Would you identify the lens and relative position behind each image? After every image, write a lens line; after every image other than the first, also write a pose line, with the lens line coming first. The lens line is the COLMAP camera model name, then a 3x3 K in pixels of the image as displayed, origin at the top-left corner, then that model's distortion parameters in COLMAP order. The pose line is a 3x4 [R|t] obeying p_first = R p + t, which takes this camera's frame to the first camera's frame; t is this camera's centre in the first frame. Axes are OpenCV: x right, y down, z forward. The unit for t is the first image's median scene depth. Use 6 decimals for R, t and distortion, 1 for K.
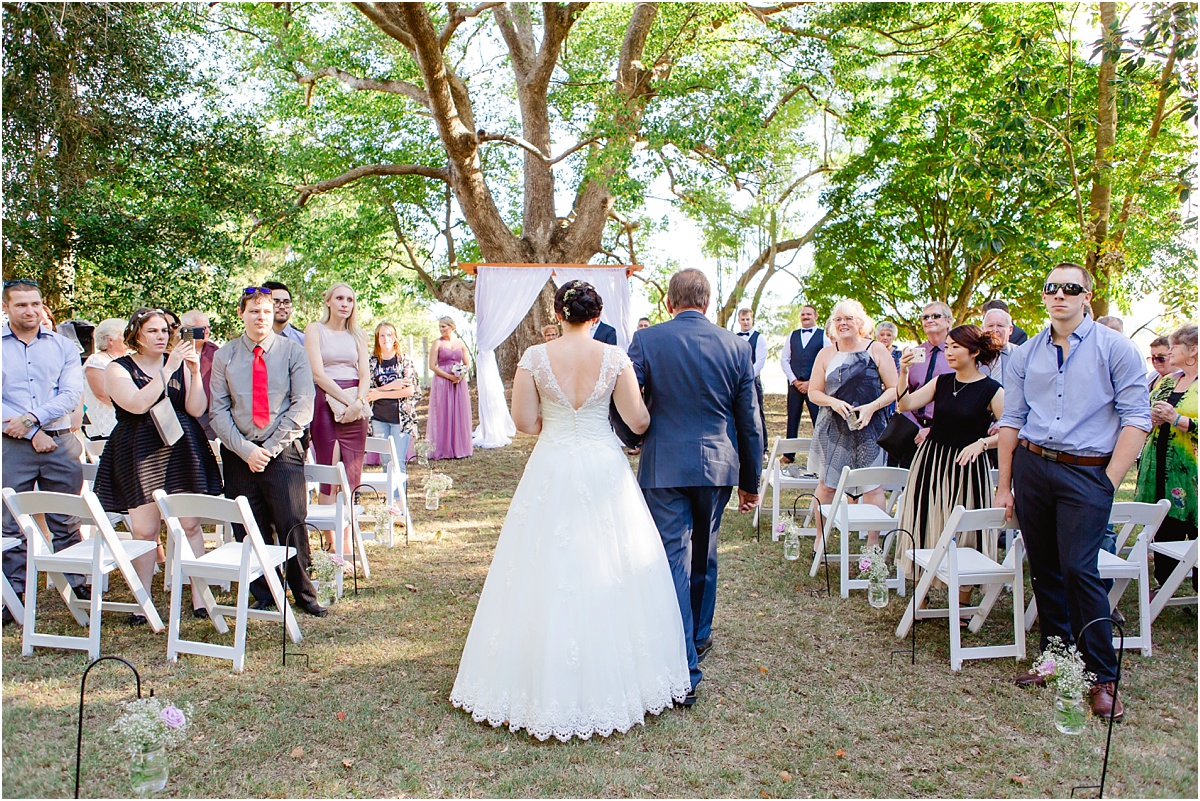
lens RADIAL K [[839.2, 0, 600.0], [0, 839.2, 400.5], [0, 0, 1]] dist [-0.039136, -0.001104]
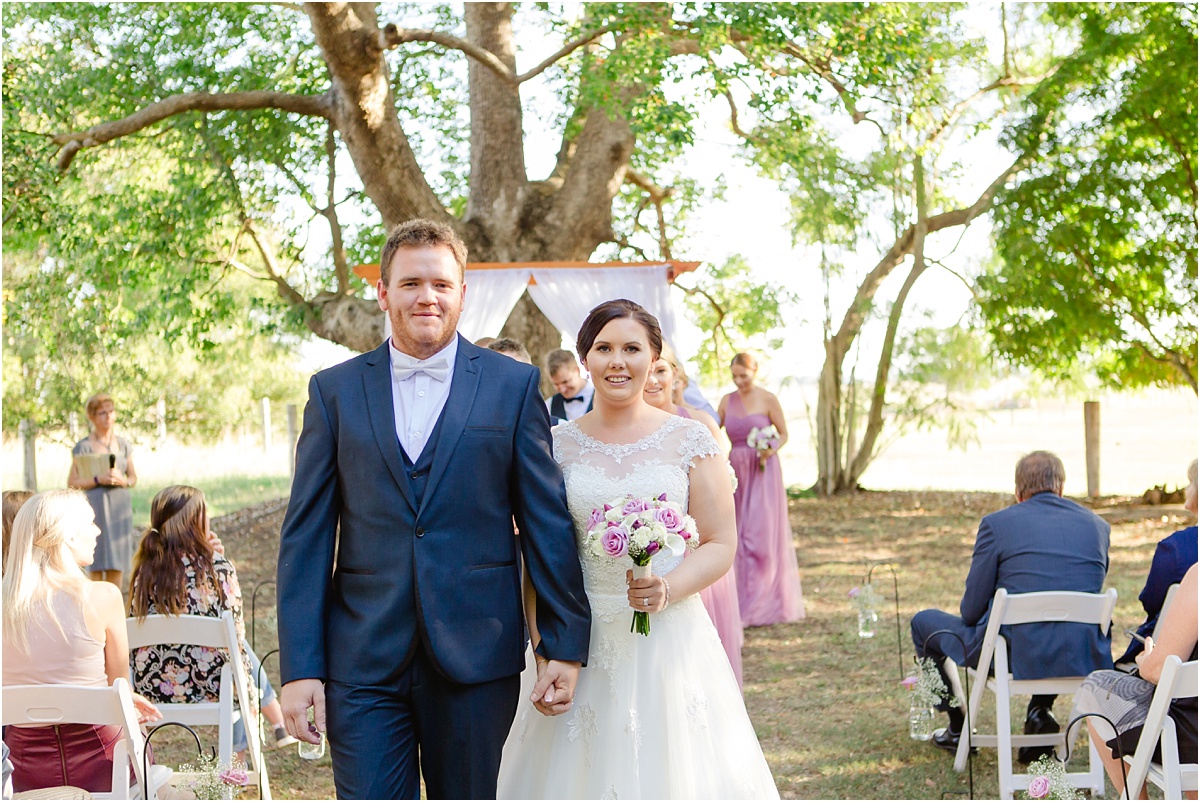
lens RADIAL K [[1461.5, 0, 600.0], [0, 1461.5, 401.0], [0, 0, 1]] dist [-0.041185, -0.024681]
pose [[0.999658, -0.026121, 0.000766, -0.009150], [0.026112, 0.997270, -0.069068, -0.006254], [0.001040, 0.069065, 0.997612, 0.050697]]
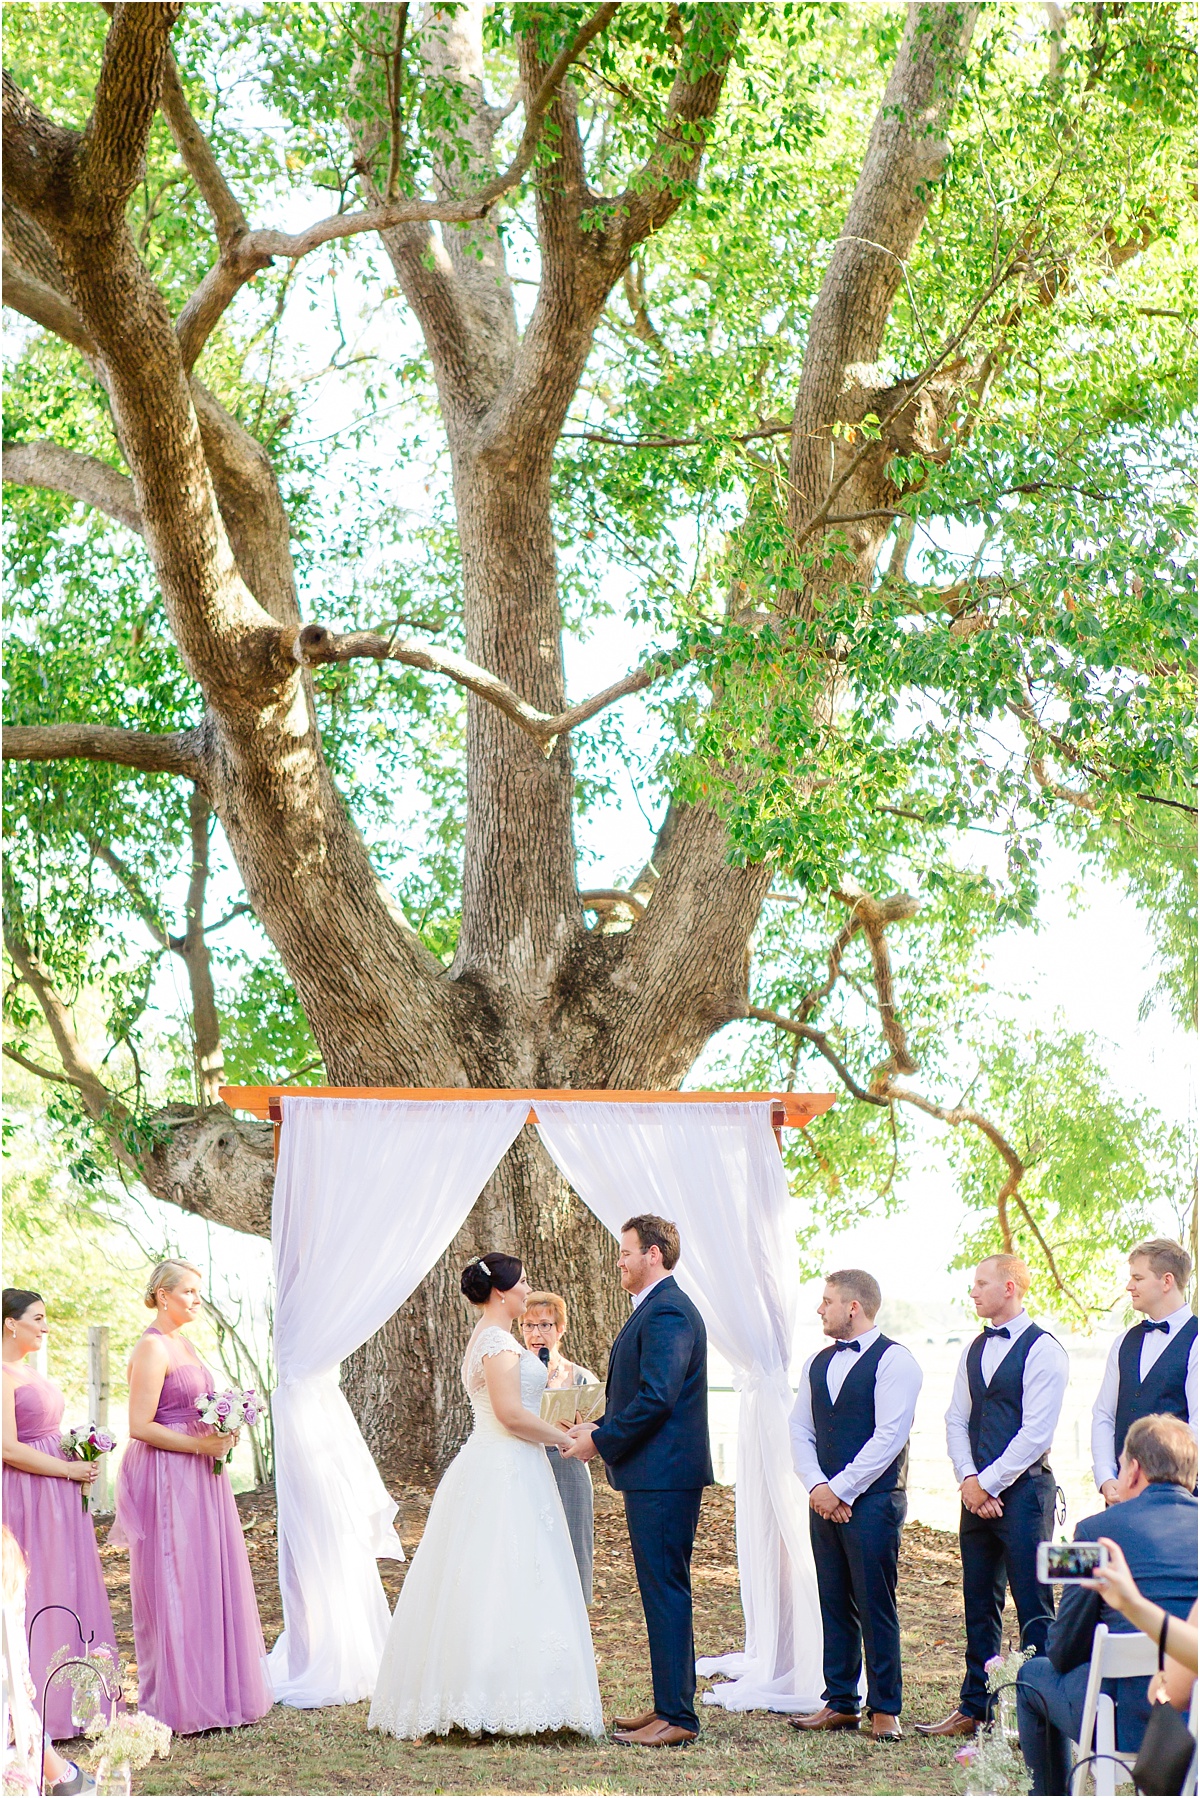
lens RADIAL K [[3873.3, 0, 600.0], [0, 3873.3, 899.0], [0, 0, 1]] dist [-0.068213, 0.219887]
pose [[0.997045, 0.000395, -0.076814, 0.048521], [-0.014517, 0.982936, -0.183374, 0.016038], [0.075430, 0.183948, 0.980037, -0.240479]]
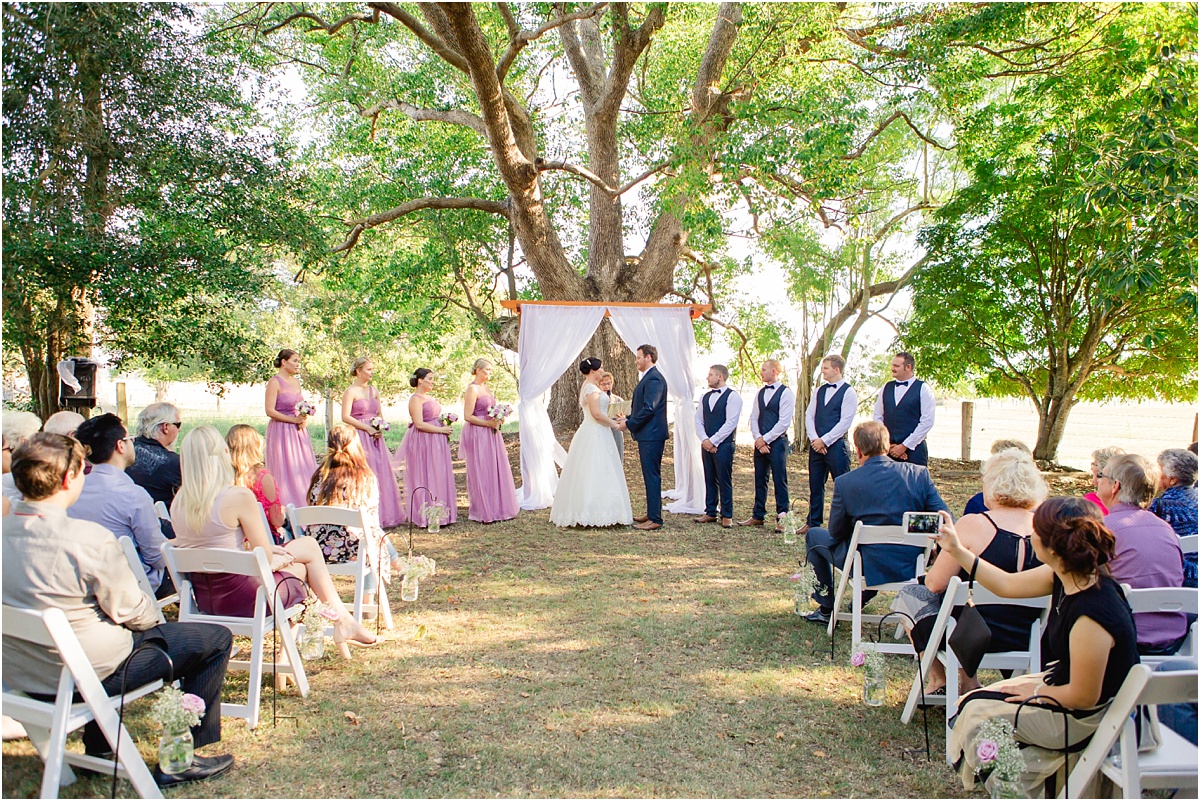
lens RADIAL K [[839.2, 0, 600.0], [0, 839.2, 400.5], [0, 0, 1]] dist [-0.039136, -0.001104]
pose [[0.993992, 0.021105, -0.107402, 0.021676], [-0.027033, 0.998172, -0.054045, -0.007705], [0.106065, 0.056624, 0.992746, 0.083223]]
